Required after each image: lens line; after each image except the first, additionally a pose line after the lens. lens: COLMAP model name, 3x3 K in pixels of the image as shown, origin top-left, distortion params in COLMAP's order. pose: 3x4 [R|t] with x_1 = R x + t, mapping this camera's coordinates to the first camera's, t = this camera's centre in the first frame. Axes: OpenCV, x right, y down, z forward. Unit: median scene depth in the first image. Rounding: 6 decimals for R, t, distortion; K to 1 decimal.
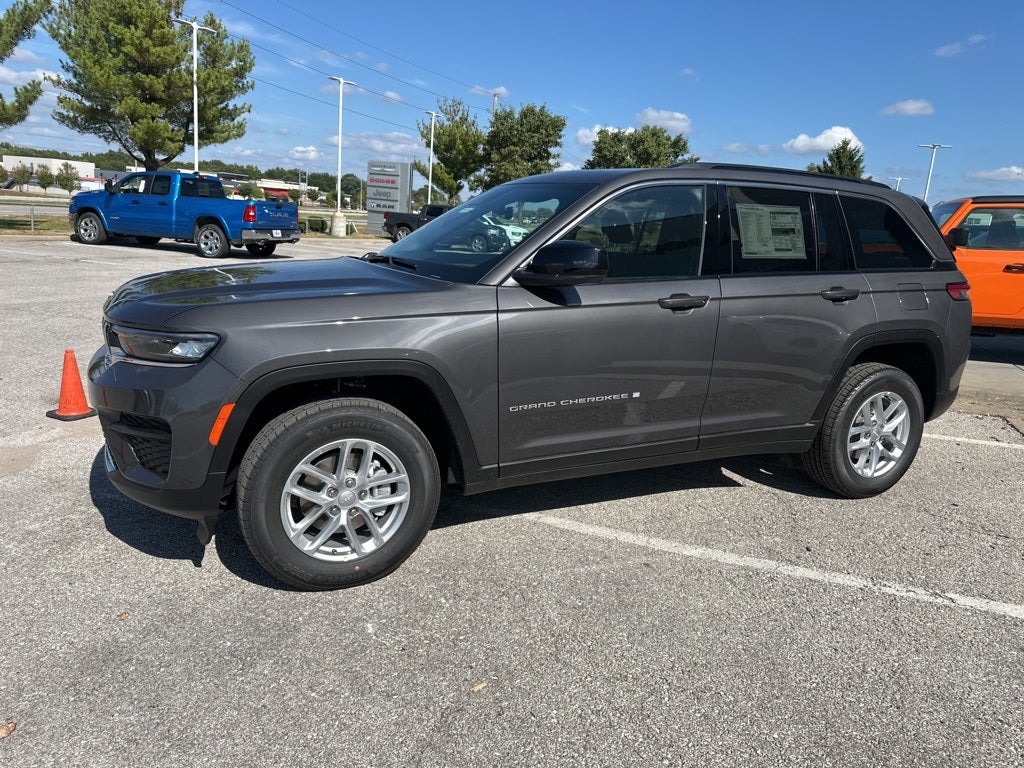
lens RADIAL K [[721.8, 0, 508.4], [0, 721.8, 384.6], [0, 0, 1]] dist [0.028469, -0.034231]
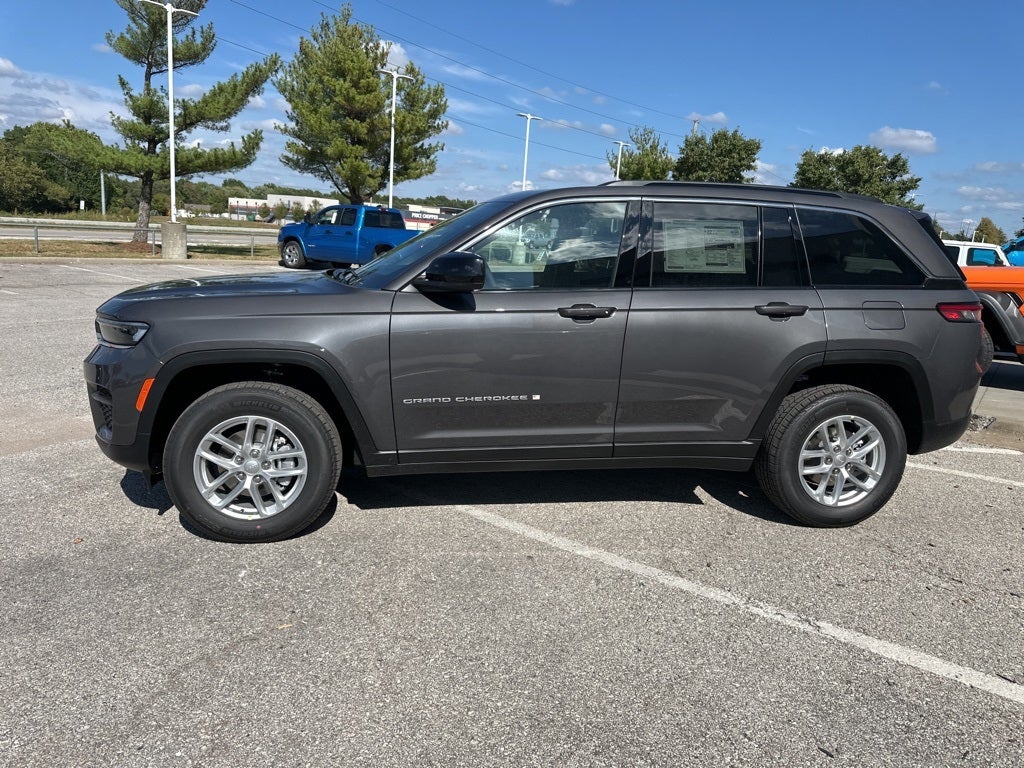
lens RADIAL K [[721.8, 0, 508.6], [0, 721.8, 385.4], [0, 0, 1]] dist [0.028469, -0.034231]
pose [[0.960759, 0.048523, -0.273106, 0.337885], [-0.058497, 0.997881, -0.028492, 0.022768], [0.271145, 0.043350, 0.961562, -0.025575]]
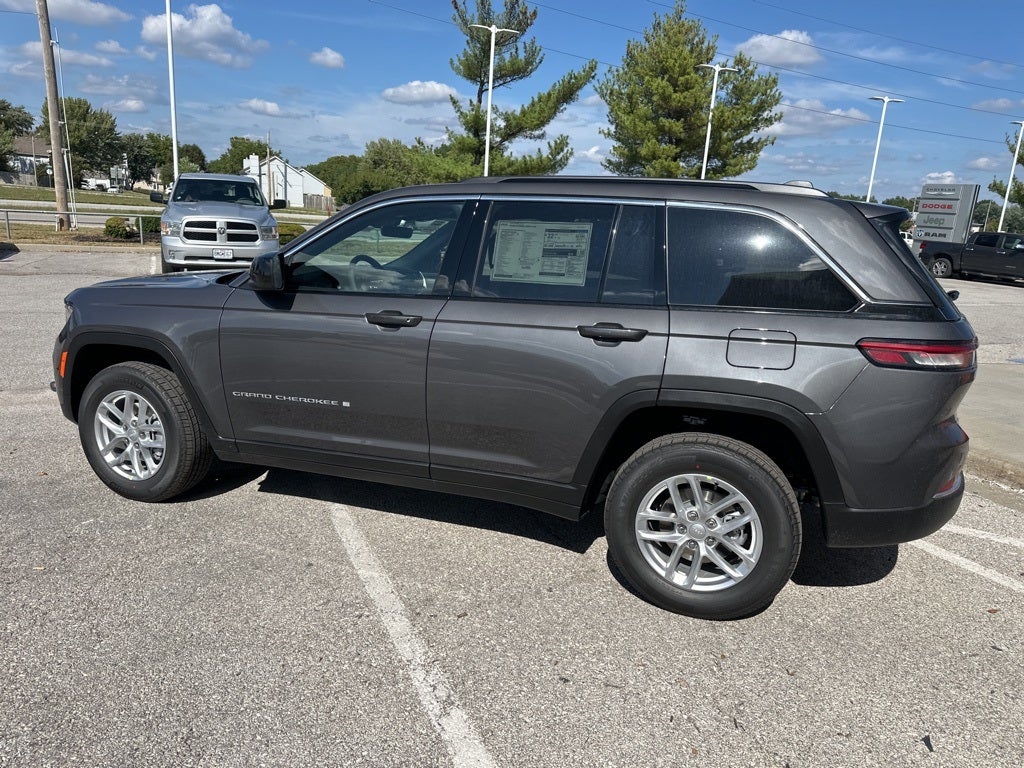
lens RADIAL K [[721.8, 0, 508.7], [0, 721.8, 391.1], [0, 0, 1]] dist [0.028469, -0.034231]
pose [[0.708397, 0.144252, -0.690916, 0.834670], [-0.166712, 0.985391, 0.034804, -0.063077], [0.685843, 0.090529, 0.722097, 0.324468]]
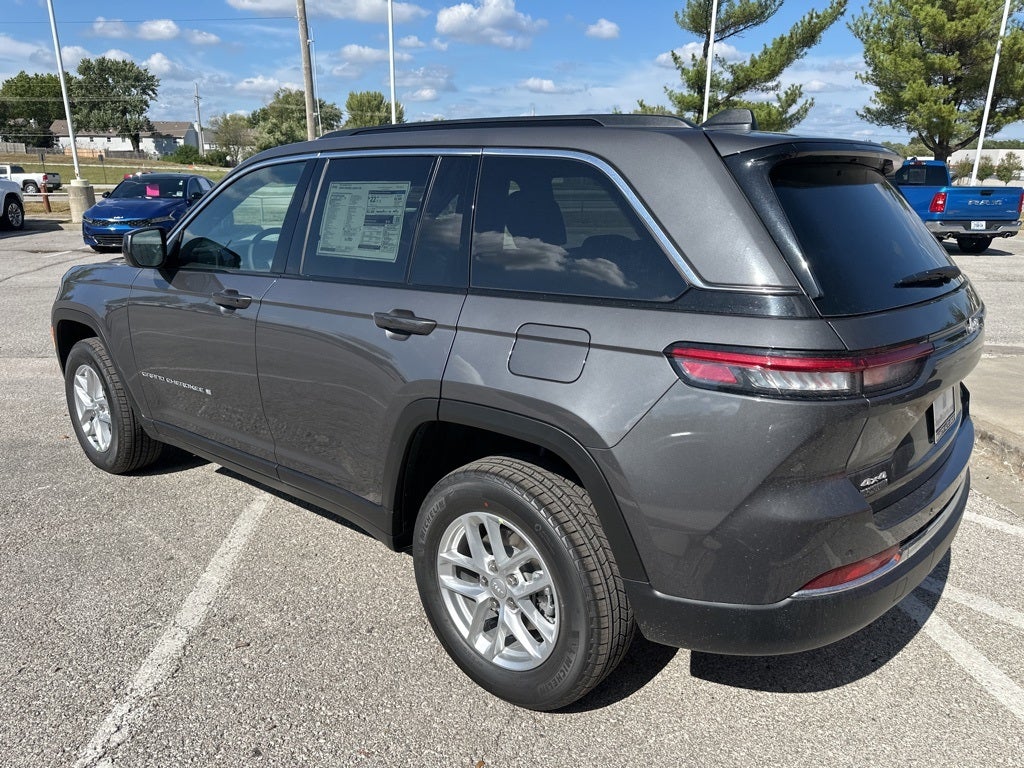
lens RADIAL K [[721.8, 0, 507.9], [0, 721.8, 391.3], [0, 0, 1]] dist [0.028469, -0.034231]
pose [[0.418089, 0.202729, -0.885496, 0.942524], [-0.186076, 0.973223, 0.134957, -0.149432], [0.889144, 0.108346, 0.444616, 0.729485]]
